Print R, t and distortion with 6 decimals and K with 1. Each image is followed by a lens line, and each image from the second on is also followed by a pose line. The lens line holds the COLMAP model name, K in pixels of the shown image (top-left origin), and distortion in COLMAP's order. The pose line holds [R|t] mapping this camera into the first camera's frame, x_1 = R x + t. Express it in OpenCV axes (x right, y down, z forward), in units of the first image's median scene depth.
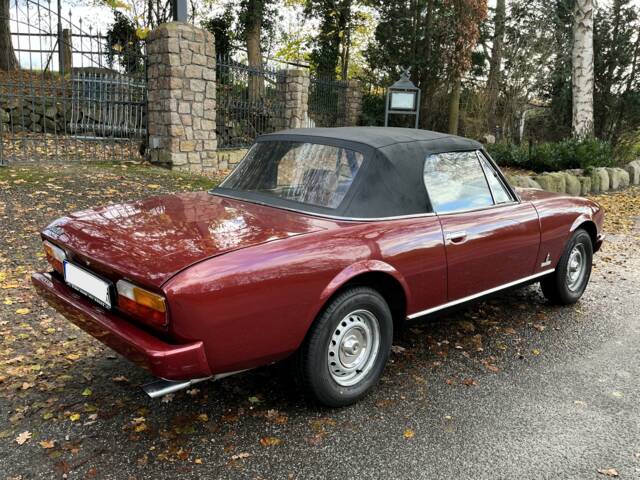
lens RADIAL K [[562.3, 0, 336.1], [0, 562.3, 239.9], [0, 0, 1]] dist [0.018701, -0.002771]
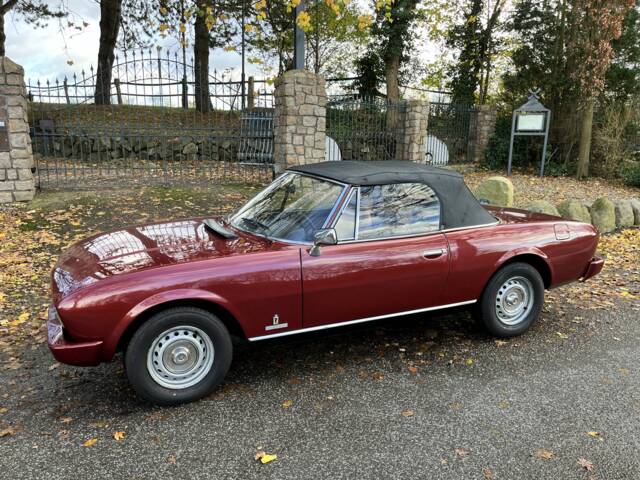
lens RADIAL K [[514.9, 0, 320.3], [0, 514.9, 252.3], [0, 0, 1]] dist [0.026167, -0.004162]
pose [[0.931161, 0.049350, -0.361253, 0.192091], [-0.048454, 0.998759, 0.011543, -0.006156], [0.361375, 0.006755, 0.932396, -0.024012]]
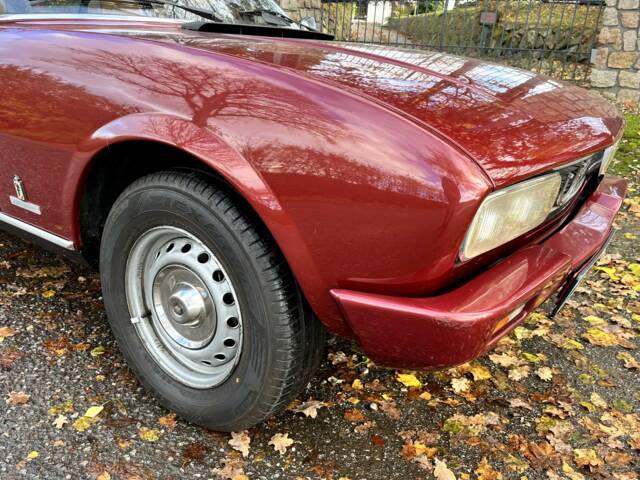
lens RADIAL K [[566.6, 0, 320.2], [0, 566.6, 247.9], [0, 0, 1]] dist [0.035802, -0.019406]
pose [[0.168755, 0.301276, -0.938485, 0.391617], [-0.254415, 0.933190, 0.253828, -0.039910], [0.952258, 0.195931, 0.234129, 0.549622]]
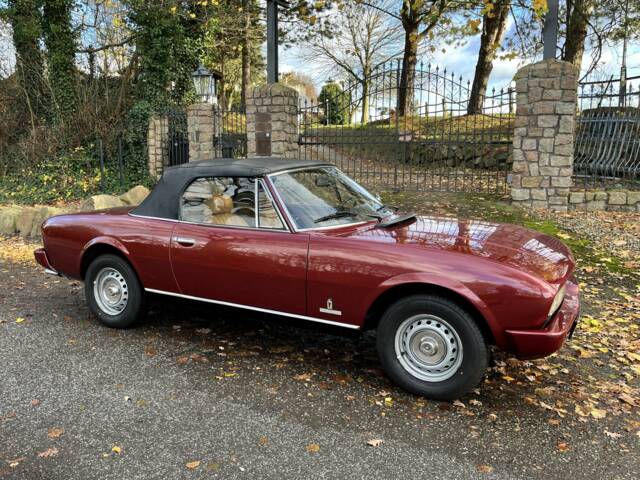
lens RADIAL K [[559.3, 0, 287.5], [0, 559.3, 211.1], [0, 0, 1]] dist [0.032112, 0.001561]
pose [[0.272126, 0.070498, -0.959676, 0.579813], [-0.189474, 0.981714, 0.018390, -0.055177], [0.943423, 0.176829, 0.280508, 0.335481]]
